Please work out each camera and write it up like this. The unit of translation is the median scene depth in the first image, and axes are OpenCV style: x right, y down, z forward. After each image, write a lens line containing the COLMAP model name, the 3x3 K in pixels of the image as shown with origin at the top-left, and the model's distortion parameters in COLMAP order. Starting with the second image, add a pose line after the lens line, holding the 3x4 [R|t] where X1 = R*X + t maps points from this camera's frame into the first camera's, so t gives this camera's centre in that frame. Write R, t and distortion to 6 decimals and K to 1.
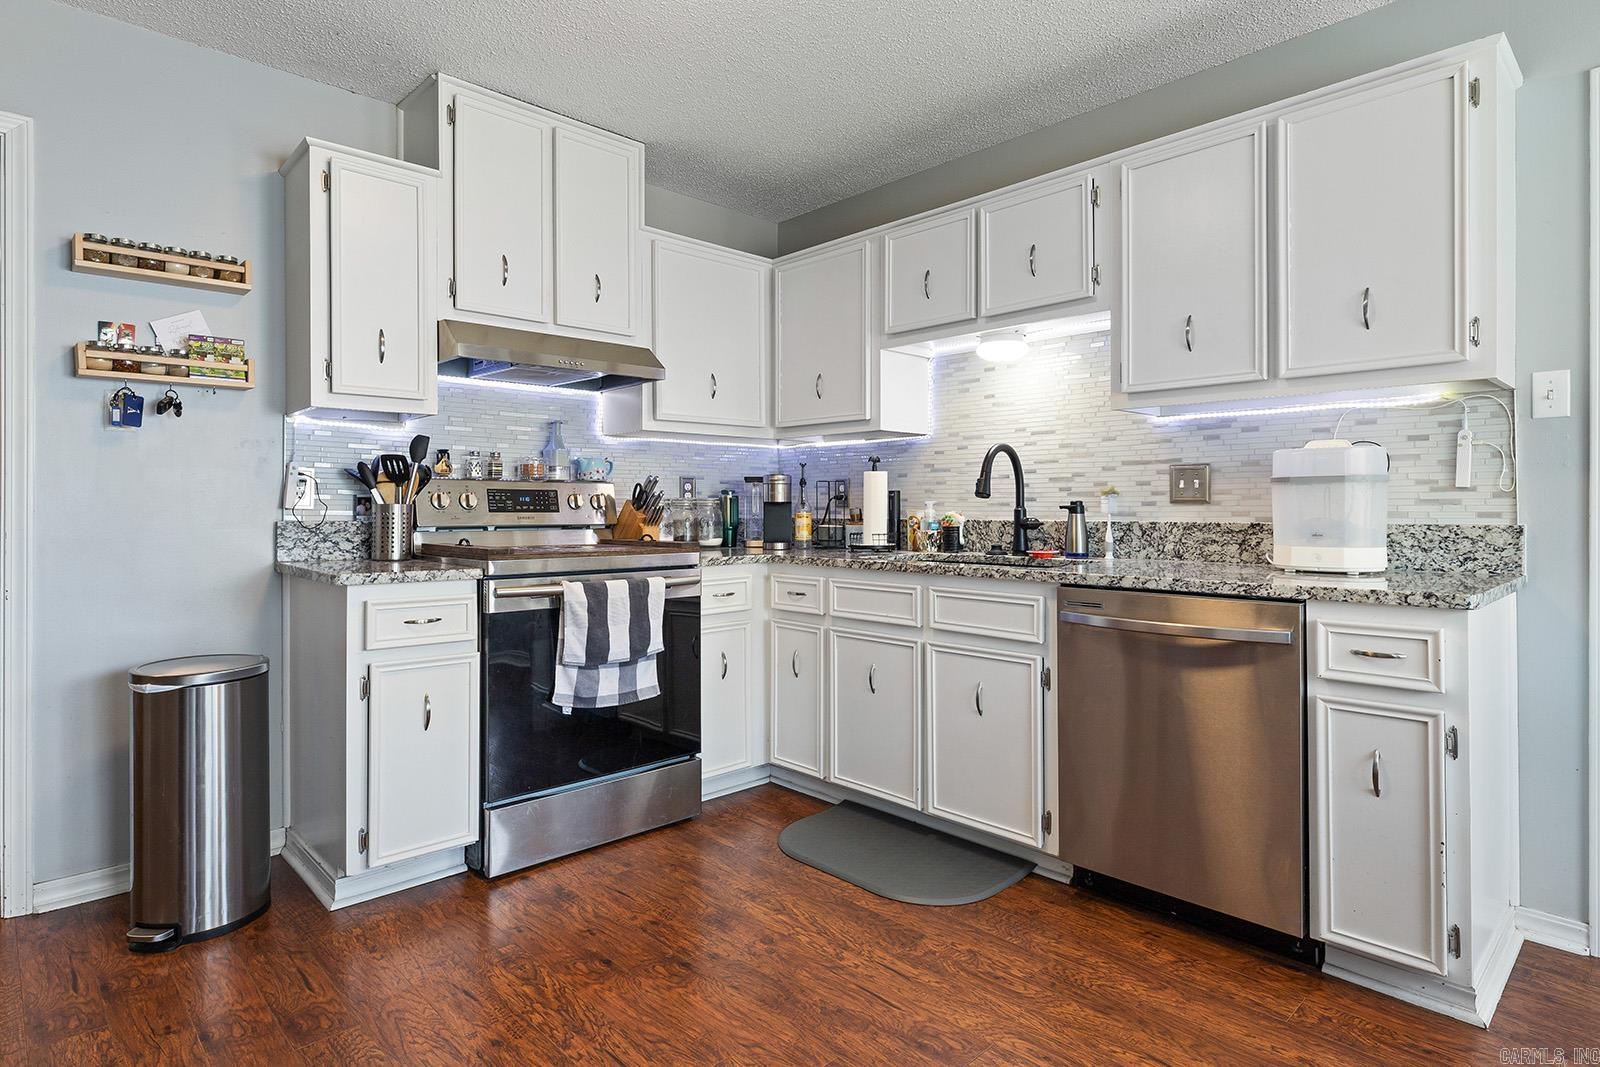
lens RADIAL K [[877.6, 0, 807.7], [0, 877.6, 500.7], [0, 0, 1]] dist [0.039361, 0.000349]
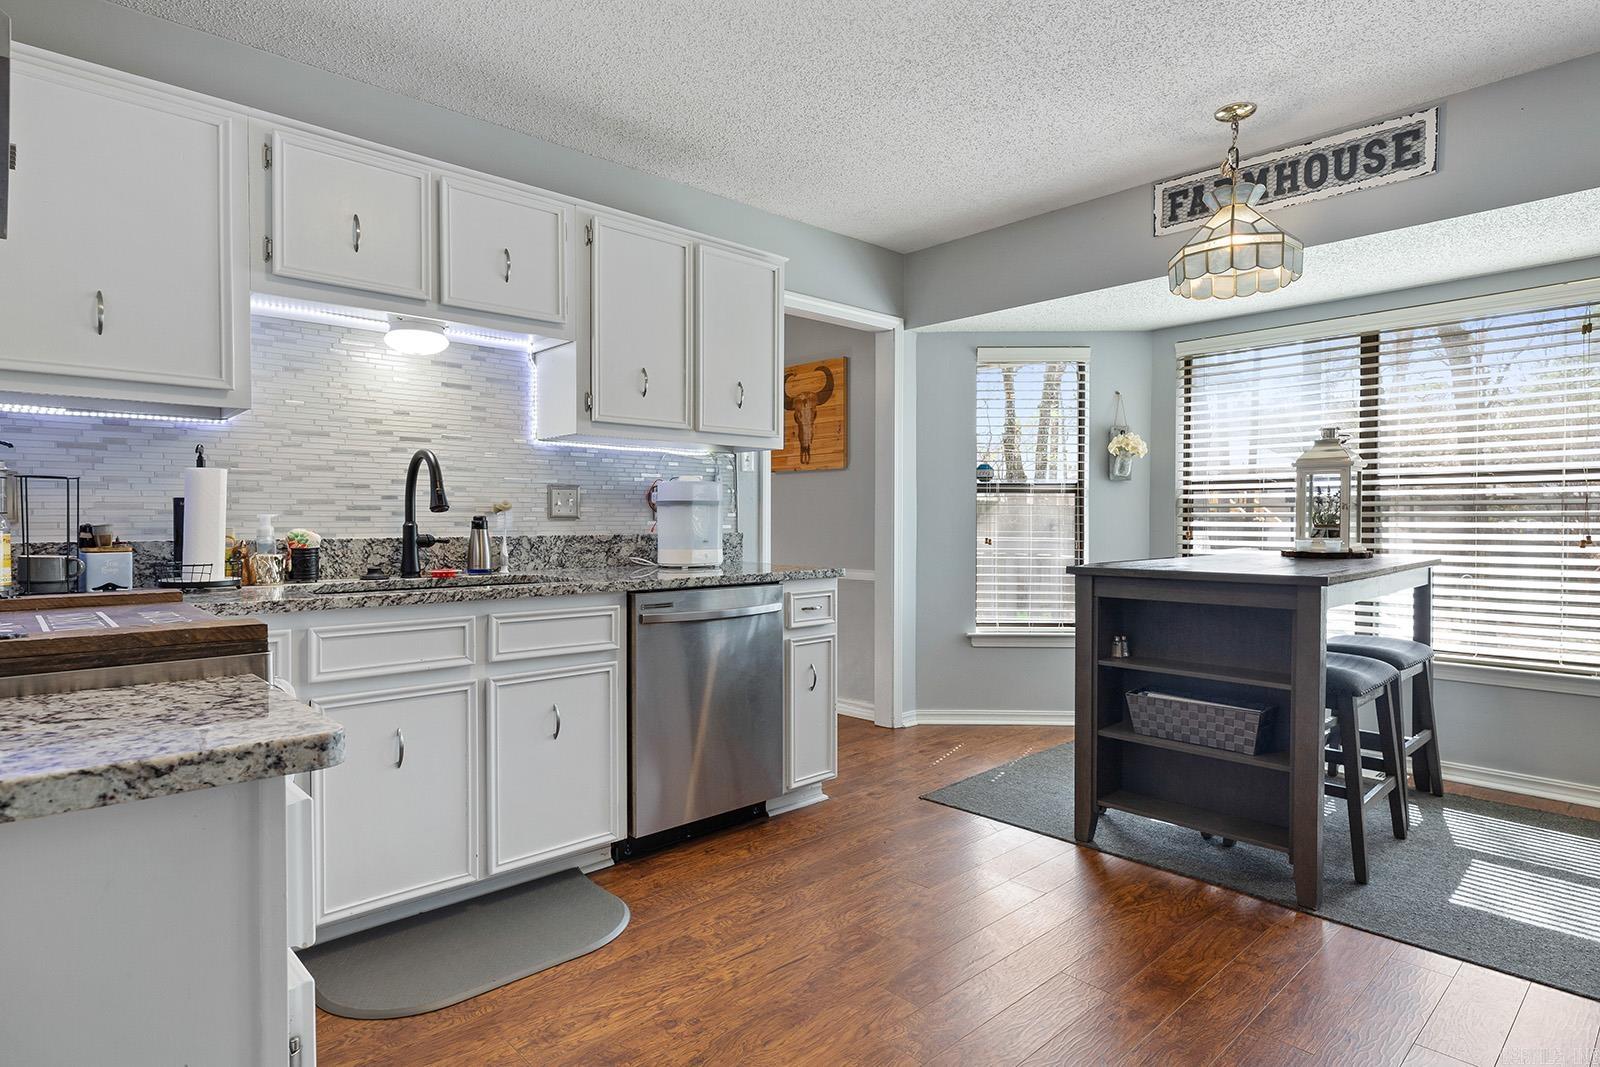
lens RADIAL K [[853.9, 0, 800.0], [0, 853.9, 533.5], [0, 0, 1]] dist [0.000917, 0.000375]
pose [[0.025932, -0.010994, 0.999603, -0.723794], [-0.004010, 0.999930, 0.011101, 0.008784], [-0.999656, -0.004296, 0.025886, 0.713980]]
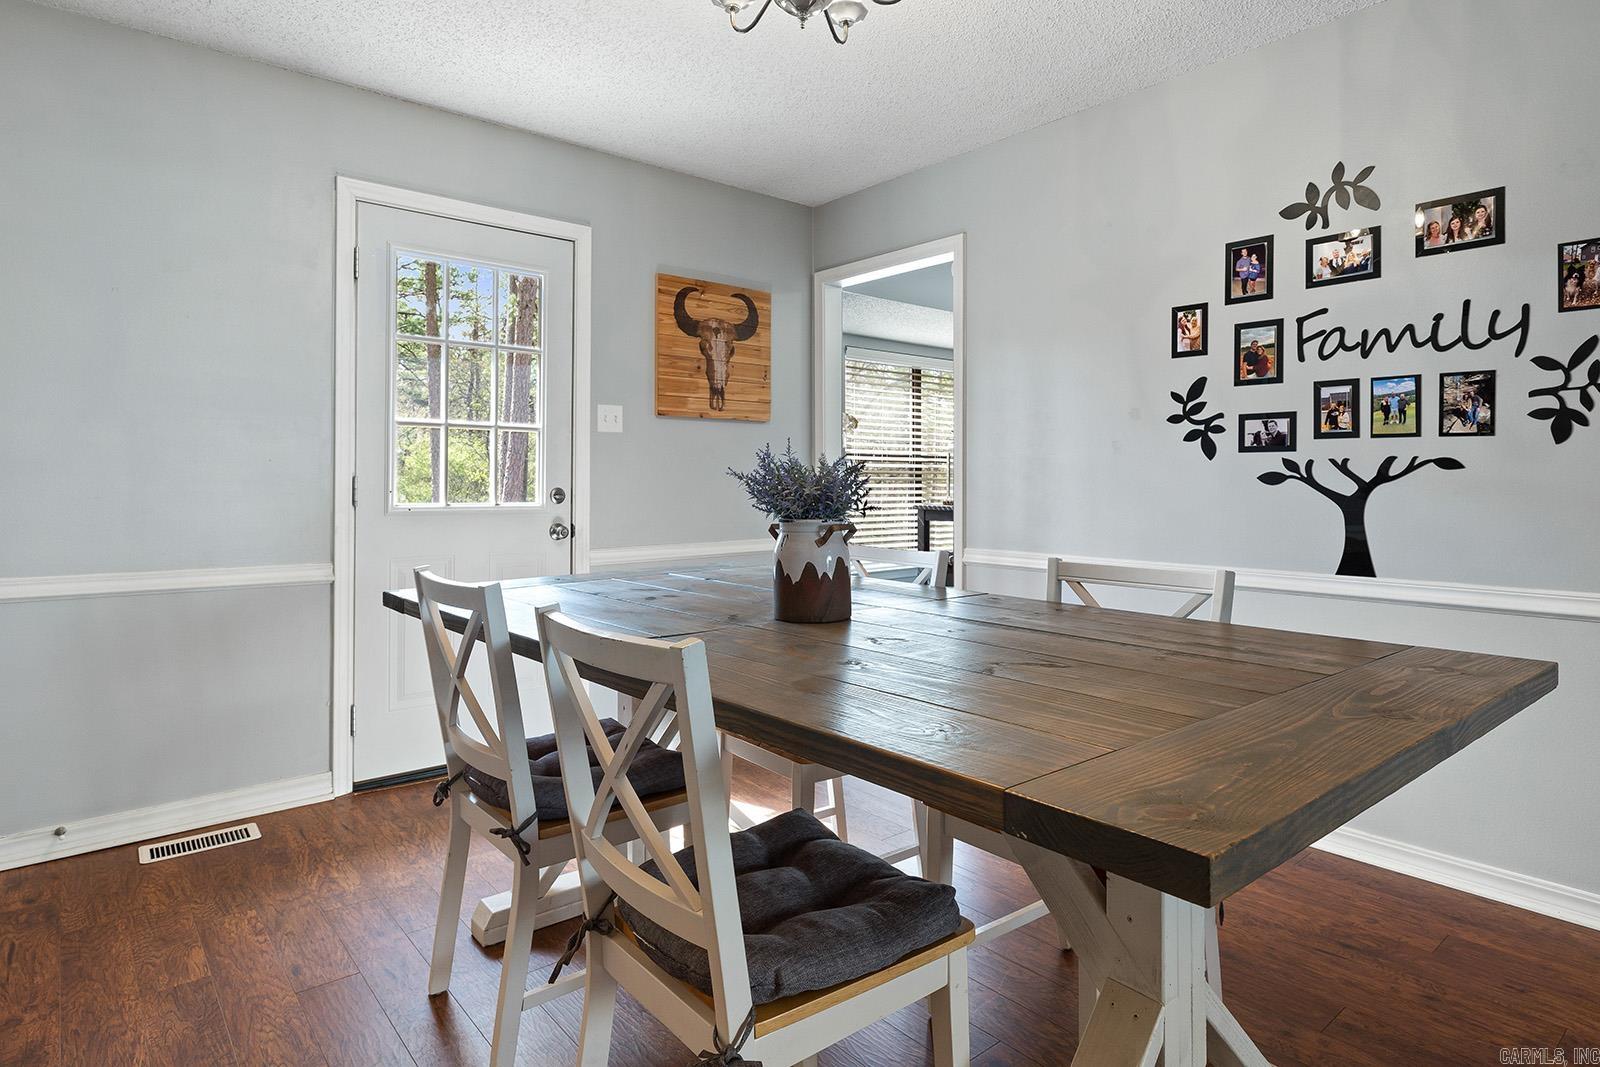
lens RADIAL K [[883.2, 0, 797.1], [0, 883.2, 490.2], [0, 0, 1]] dist [-0.001121, -0.001484]
pose [[-0.996361, 0.002401, 0.085198, 0.919141], [0.002688, 0.999991, 0.003247, 0.011140], [-0.085190, 0.003464, -0.996359, 2.297406]]
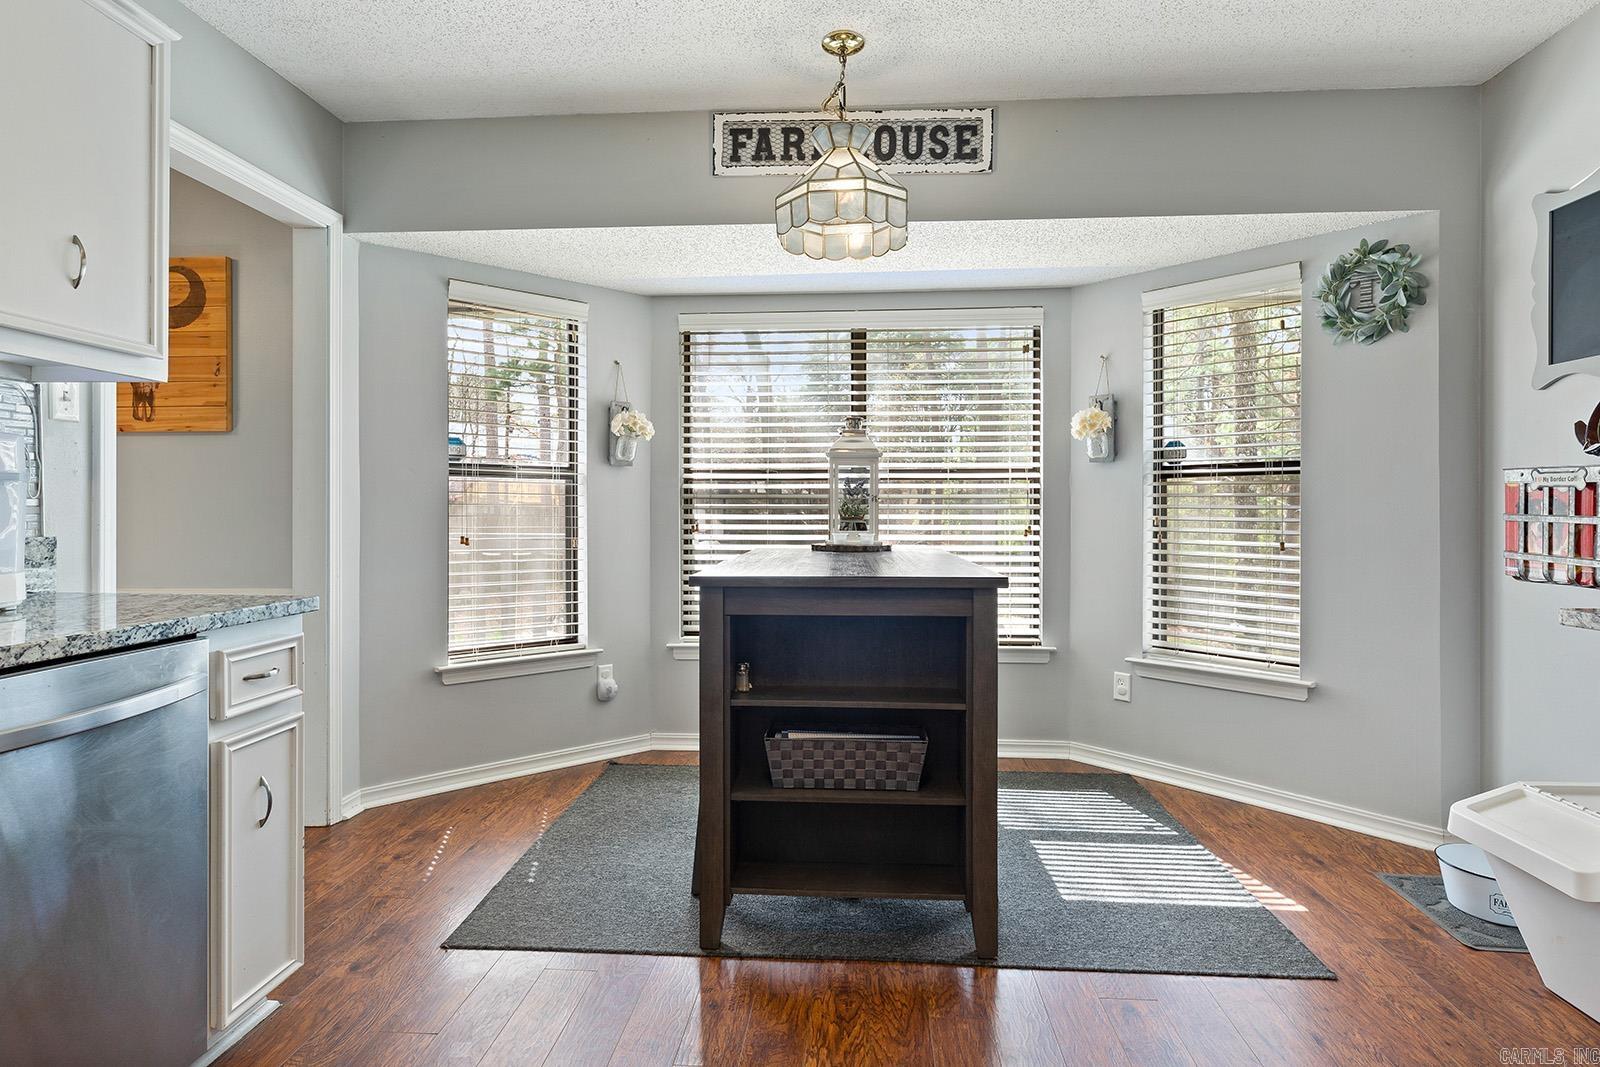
lens RADIAL K [[858.5, 0, 802.4], [0, 858.5, 511.0], [0, 0, 1]] dist [-0.000561, 0.000322]
pose [[-0.660135, 0.004915, 0.751131, -0.292416], [-0.000458, 0.999976, -0.006946, 0.006257], [-0.751147, -0.004930, -0.660117, 0.850708]]
